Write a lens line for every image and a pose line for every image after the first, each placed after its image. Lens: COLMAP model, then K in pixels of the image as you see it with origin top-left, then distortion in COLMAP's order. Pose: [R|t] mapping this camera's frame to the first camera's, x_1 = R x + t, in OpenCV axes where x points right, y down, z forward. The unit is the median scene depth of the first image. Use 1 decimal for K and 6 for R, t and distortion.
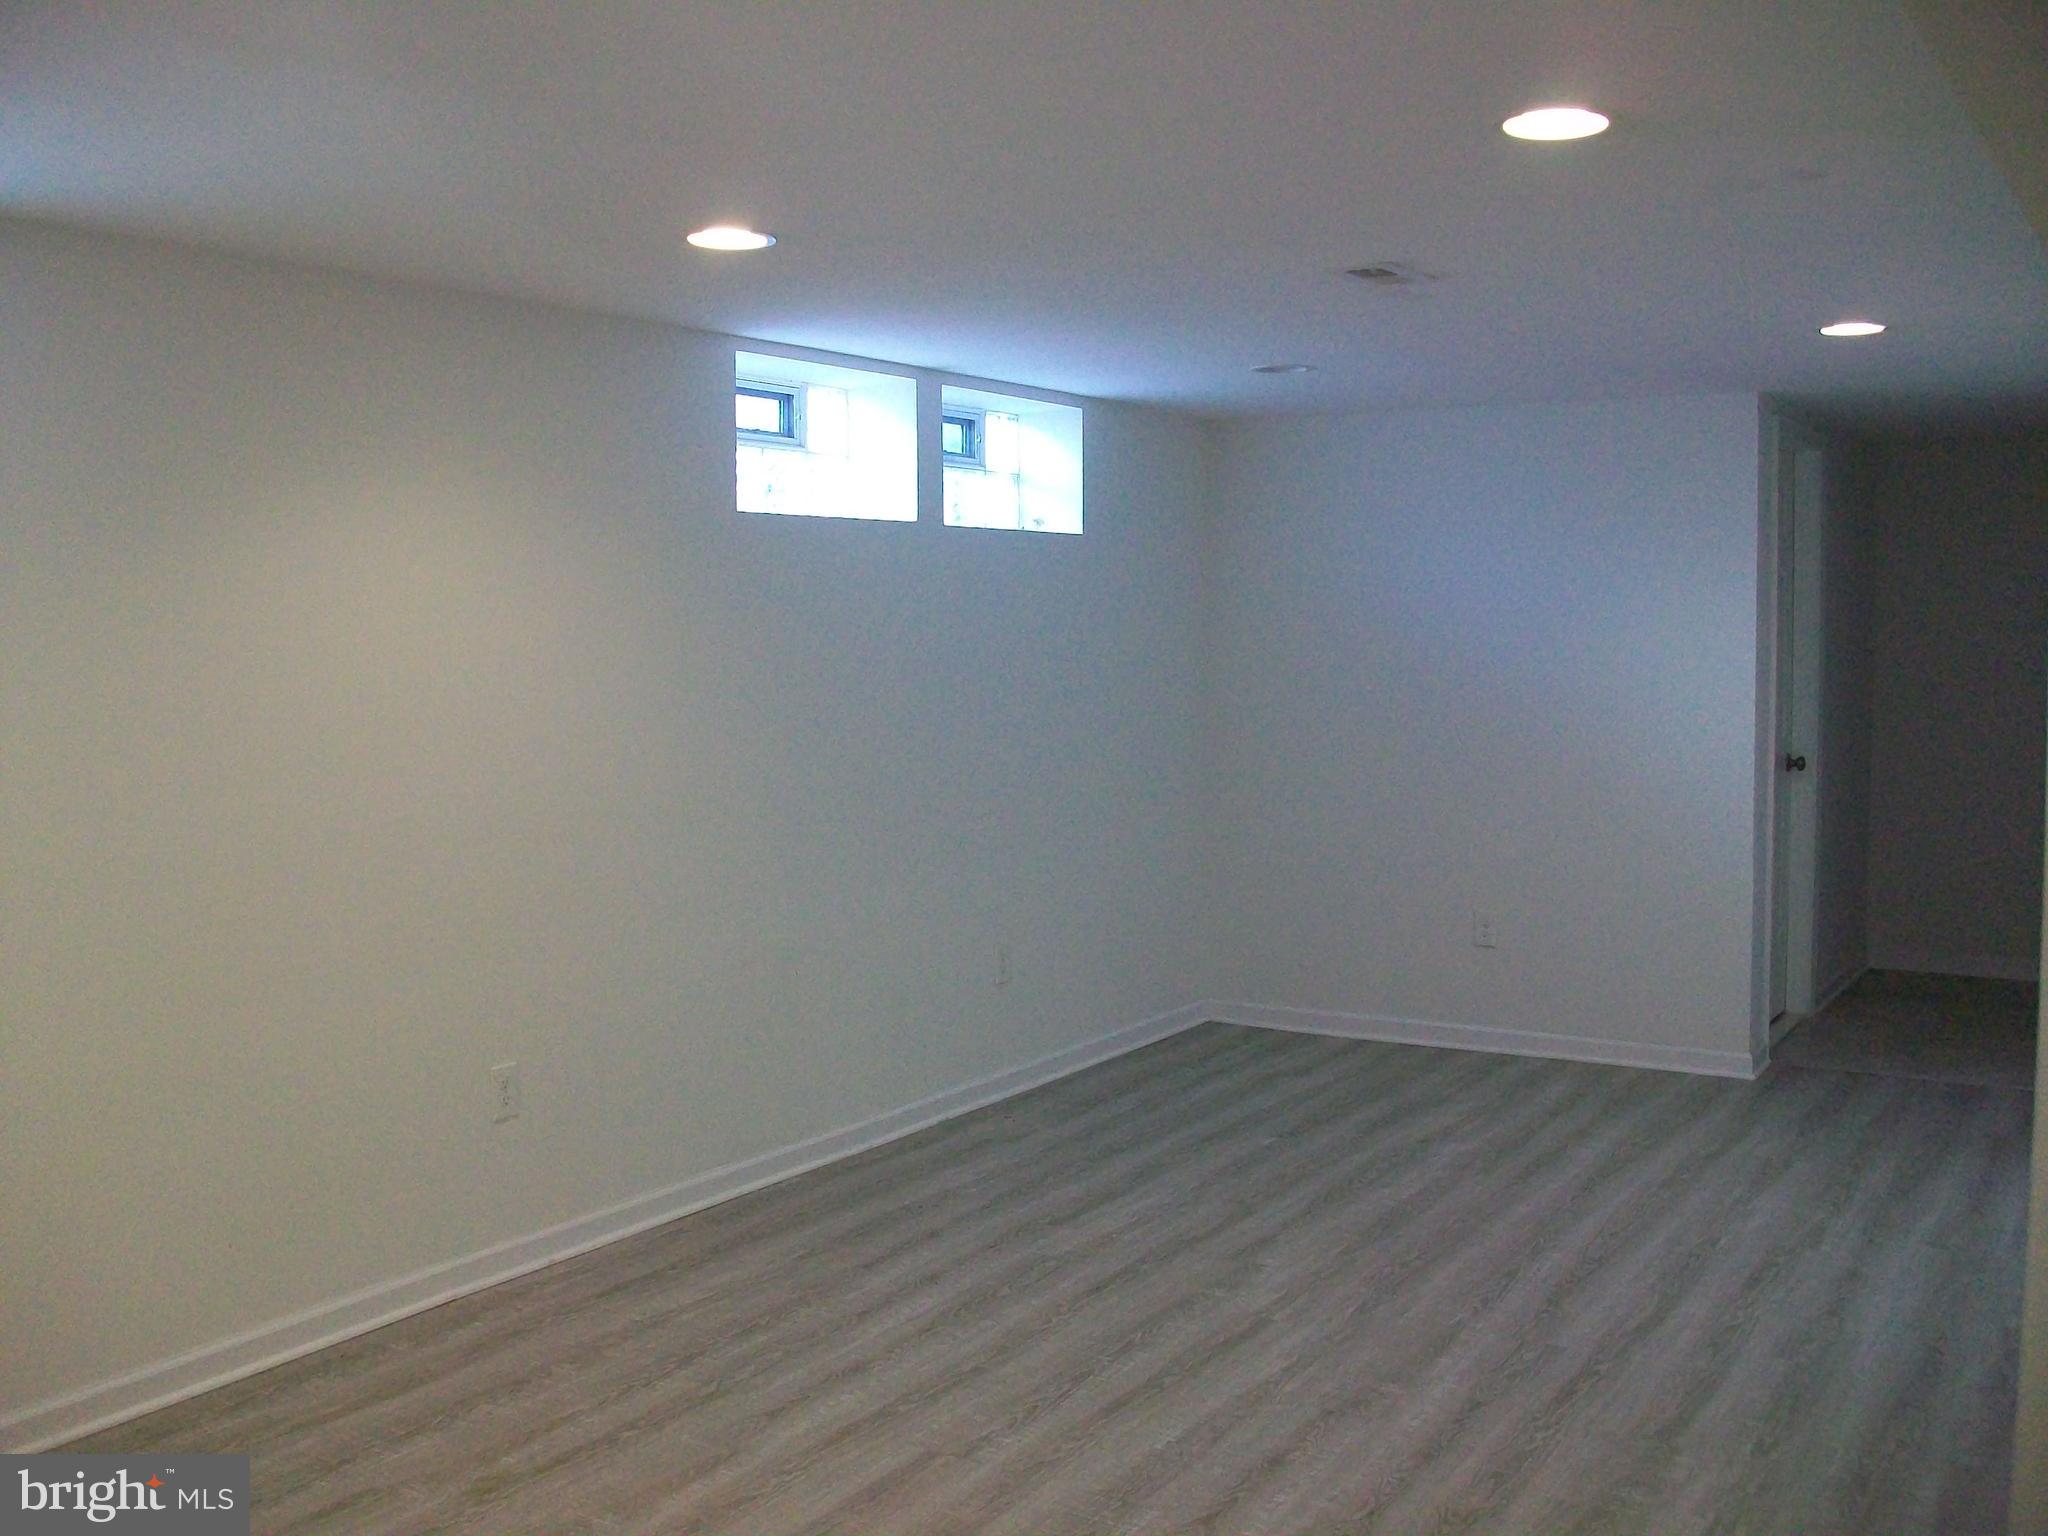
lens RADIAL K [[1978.2, 0, 1024.6], [0, 1978.2, 778.7], [0, 0, 1]] dist [-0.113913, 0.000000]
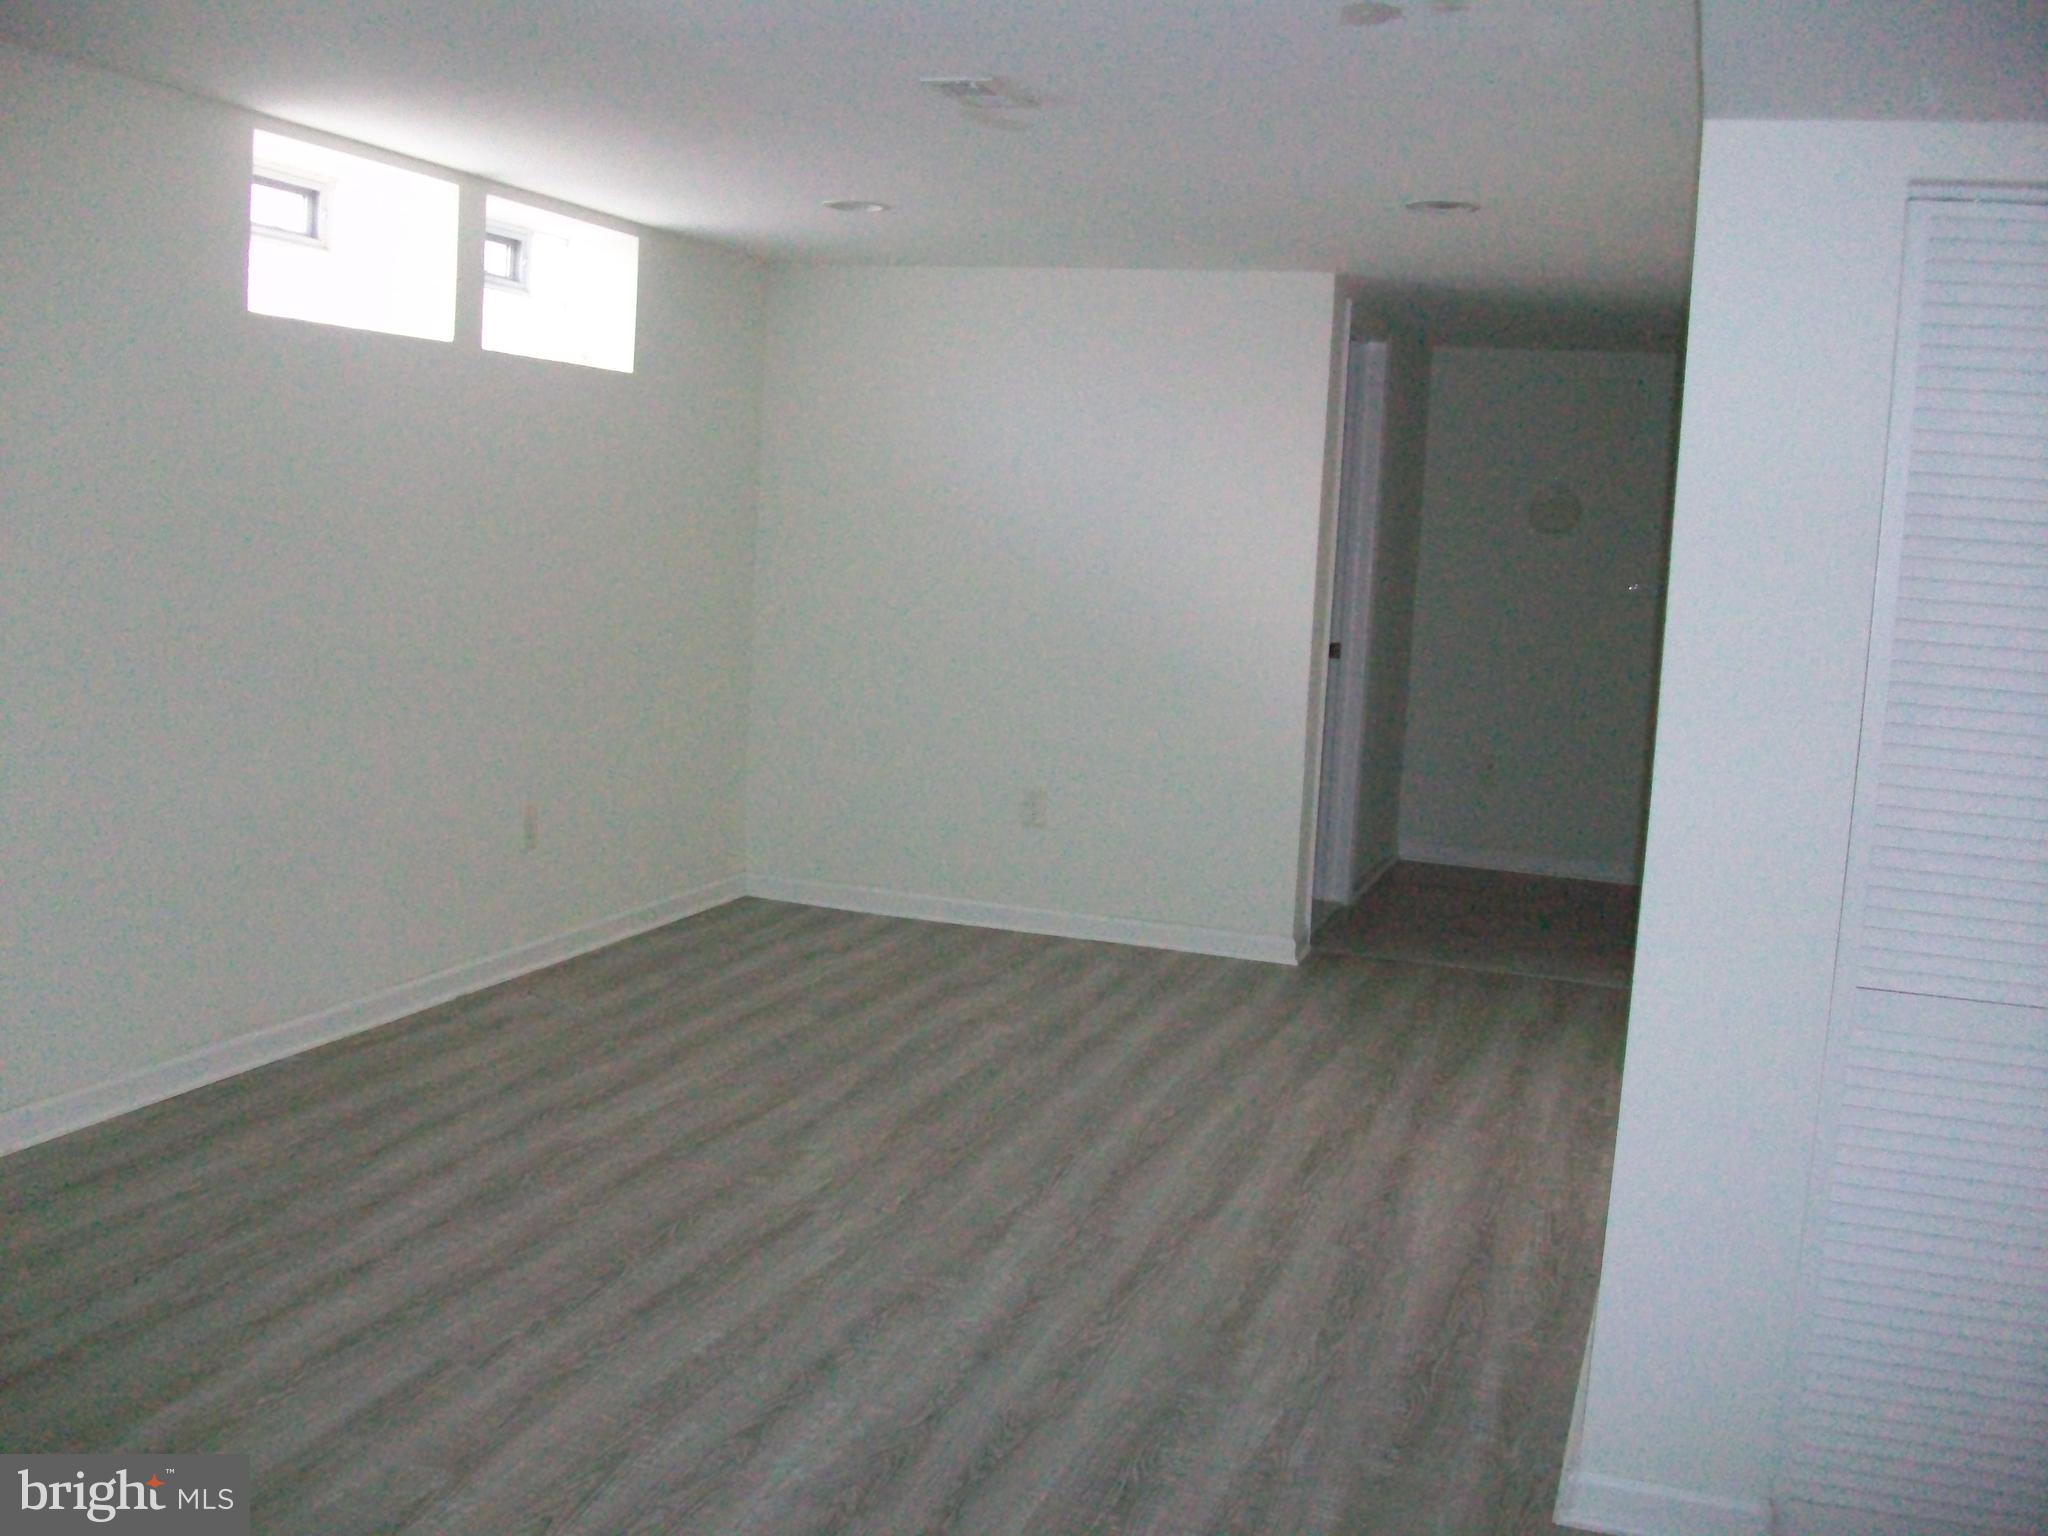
lens RADIAL K [[1978.2, 0, 1019.0], [0, 1978.2, 754.6], [0, 0, 1]] dist [-0.113913, 0.000000]
pose [[0.971999, 0.031164, 0.232911, -0.005502], [-0.042033, 0.998239, 0.041852, 0.014912], [-0.231197, -0.050470, 0.971597, 0.072791]]
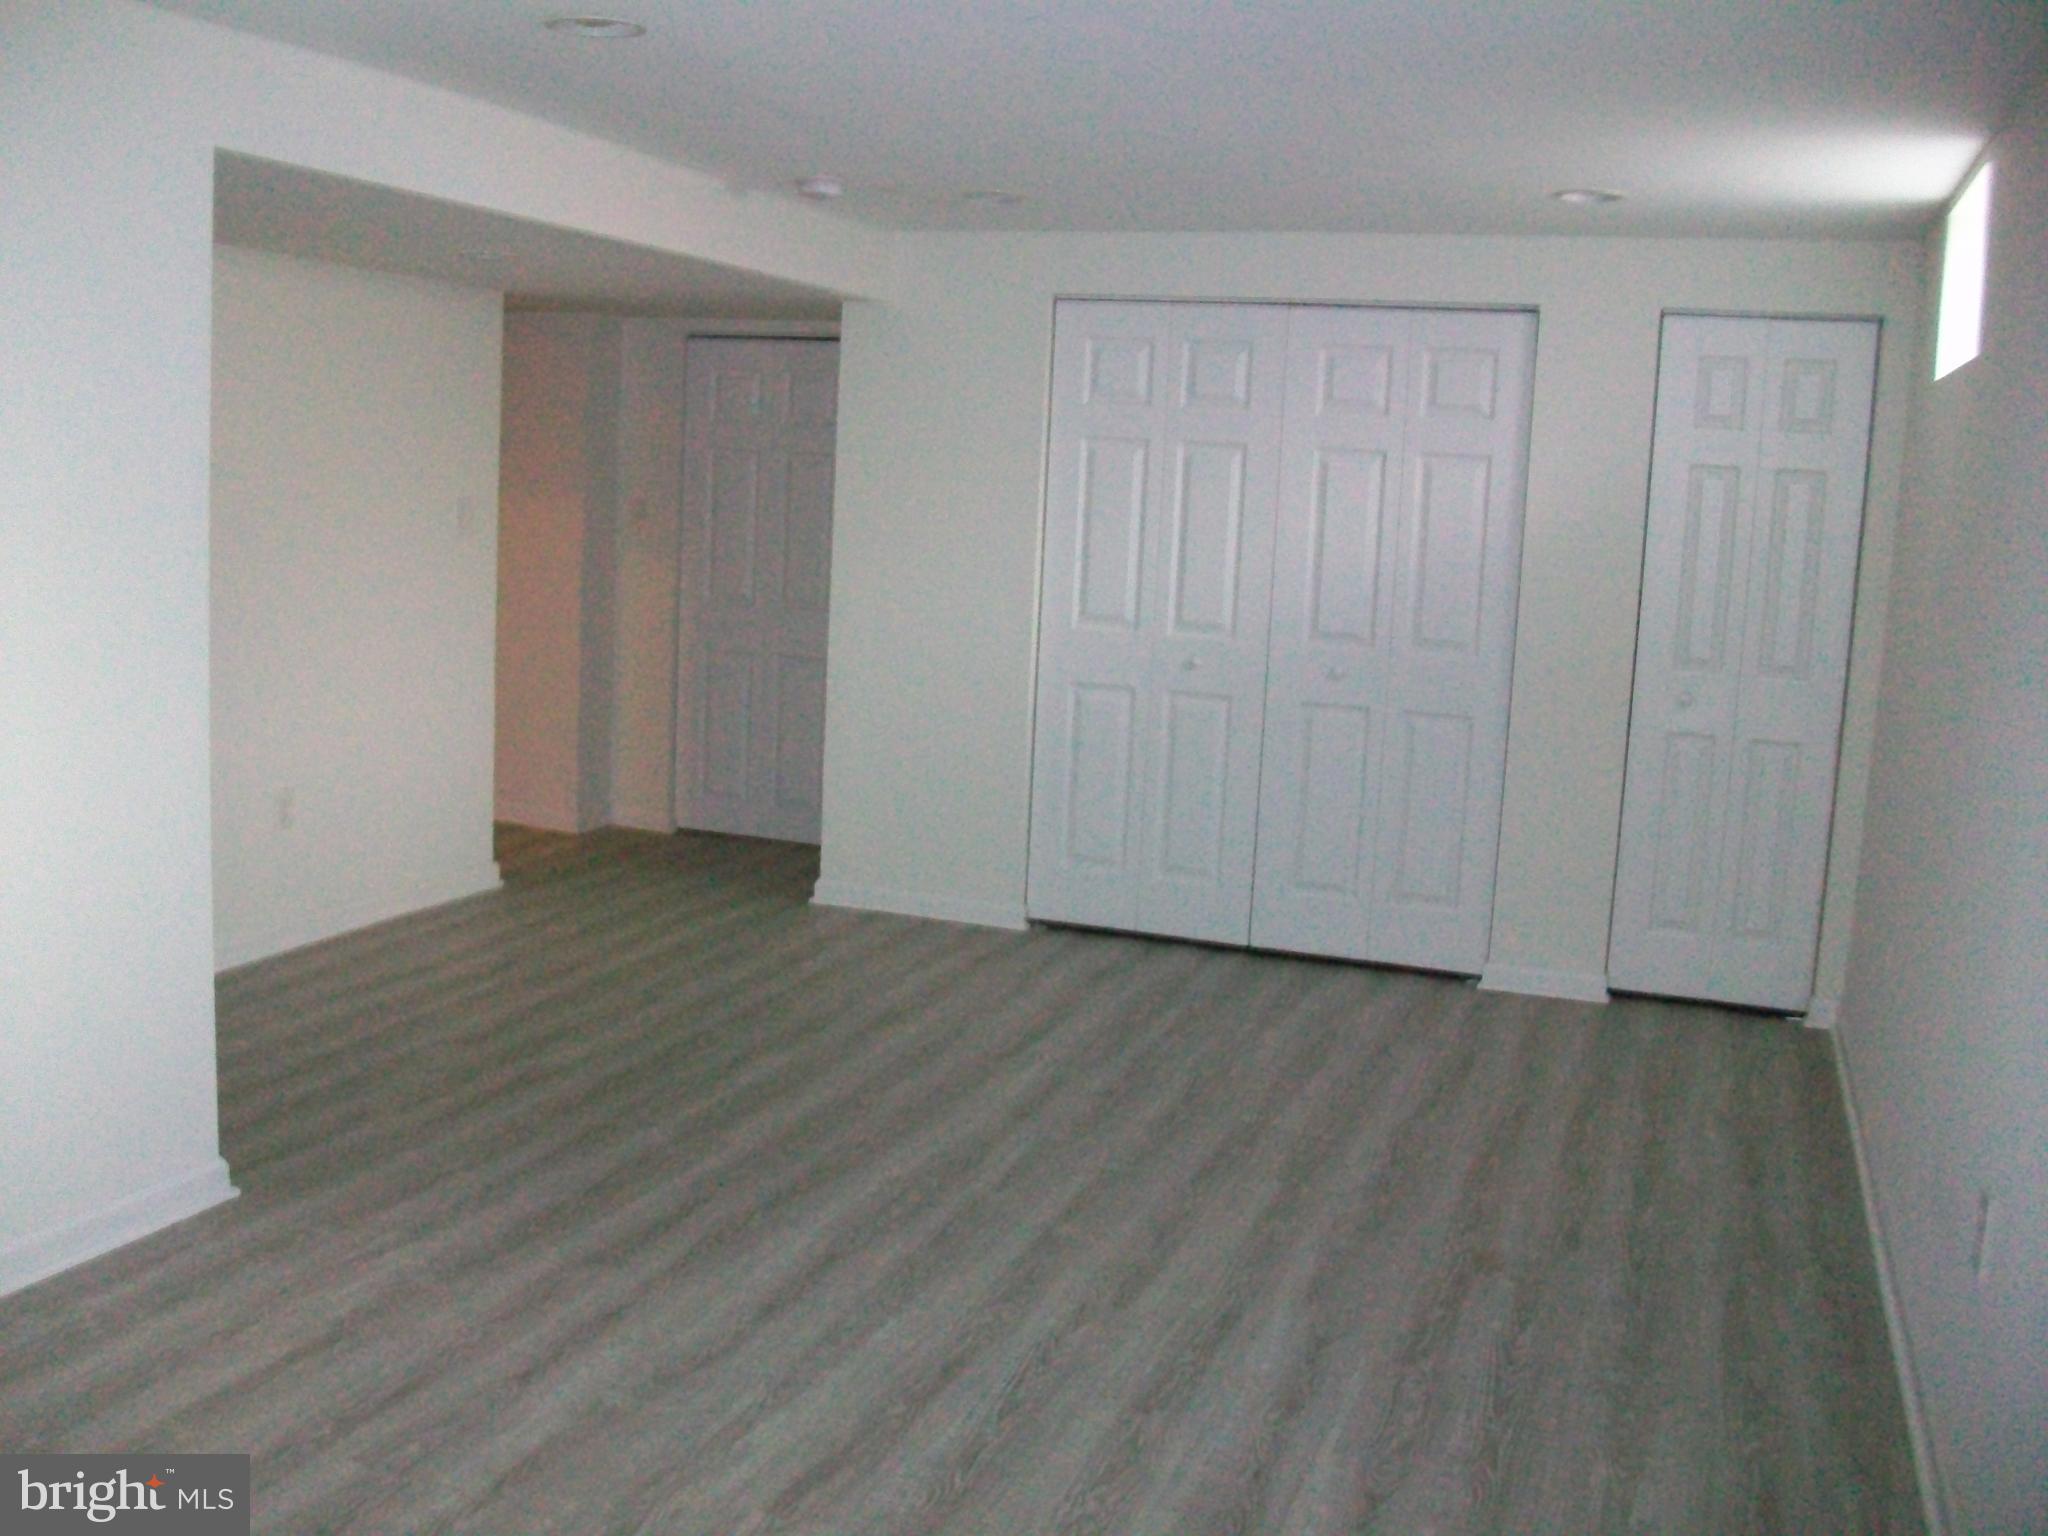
lens RADIAL K [[1978.2, 0, 1024.0], [0, 1978.2, 768.3], [0, 0, 1]] dist [-0.113913, 0.000000]
pose [[-0.972994, -0.006950, -0.230726, 0.187331], [-0.059613, 0.973204, 0.222080, -0.110260], [0.223000, 0.229837, -0.947336, 1.524331]]
